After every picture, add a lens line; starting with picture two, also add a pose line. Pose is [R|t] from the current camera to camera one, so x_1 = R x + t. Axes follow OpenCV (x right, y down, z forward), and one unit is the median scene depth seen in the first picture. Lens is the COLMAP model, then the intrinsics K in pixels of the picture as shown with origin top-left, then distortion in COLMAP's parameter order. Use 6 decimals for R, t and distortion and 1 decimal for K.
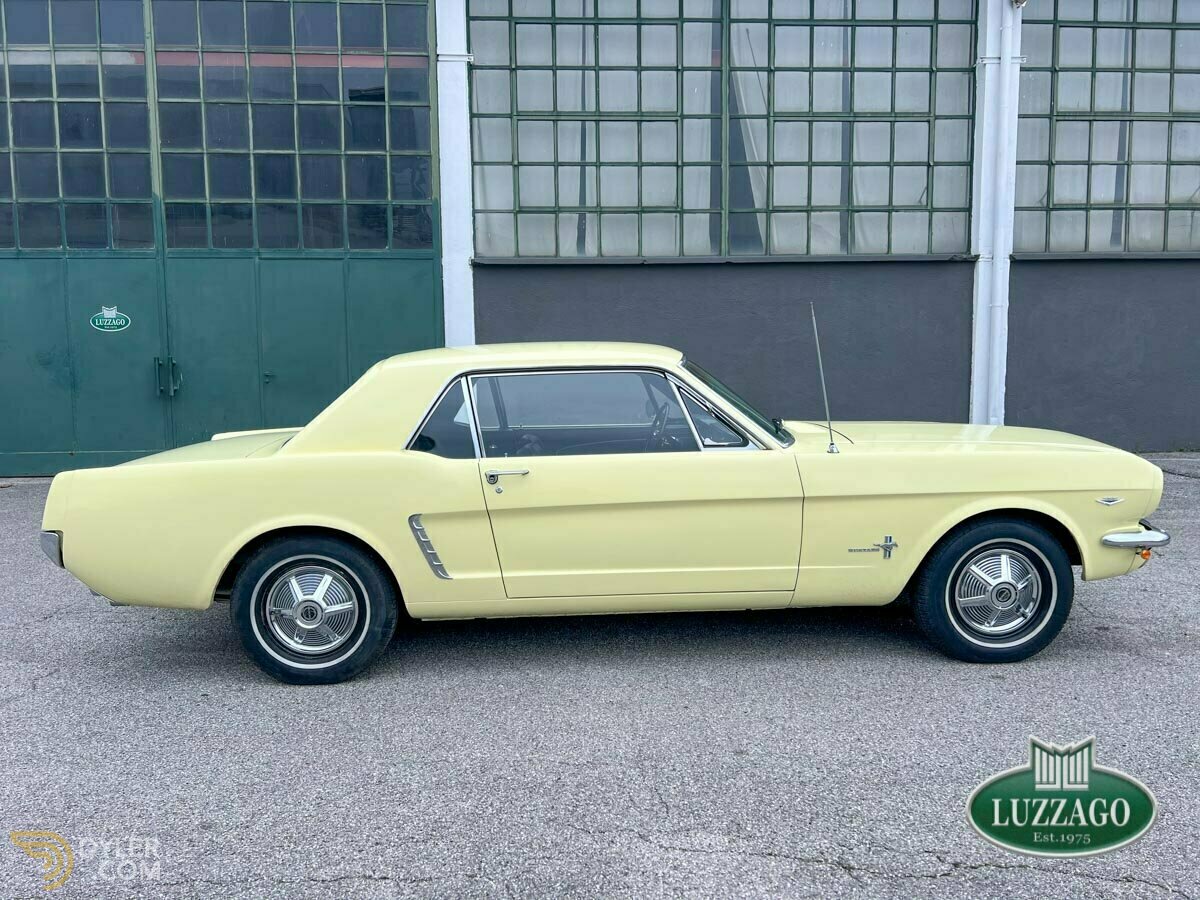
lens RADIAL K [[927.4, 0, 597.2], [0, 927.4, 444.7], [0, 0, 1]] dist [0.010365, 0.003677]
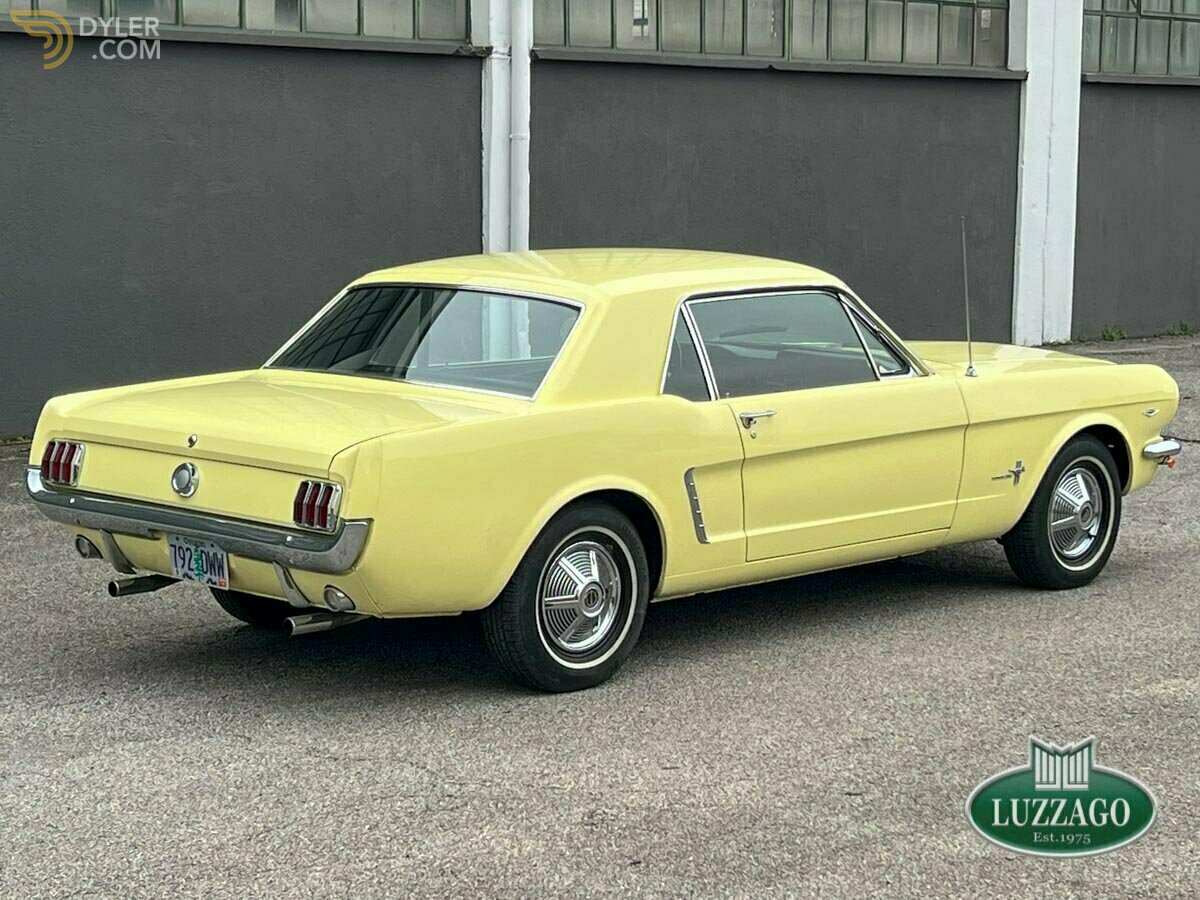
lens RADIAL K [[2717.2, 0, 599.3], [0, 2717.2, 452.3], [0, 0, 1]] dist [0.106613, 0.000000]
pose [[0.712102, -0.060061, 0.699503, -1.925201], [0.044161, 0.998193, 0.040751, -0.042980], [-0.700686, 0.001872, 0.713467, -0.686140]]
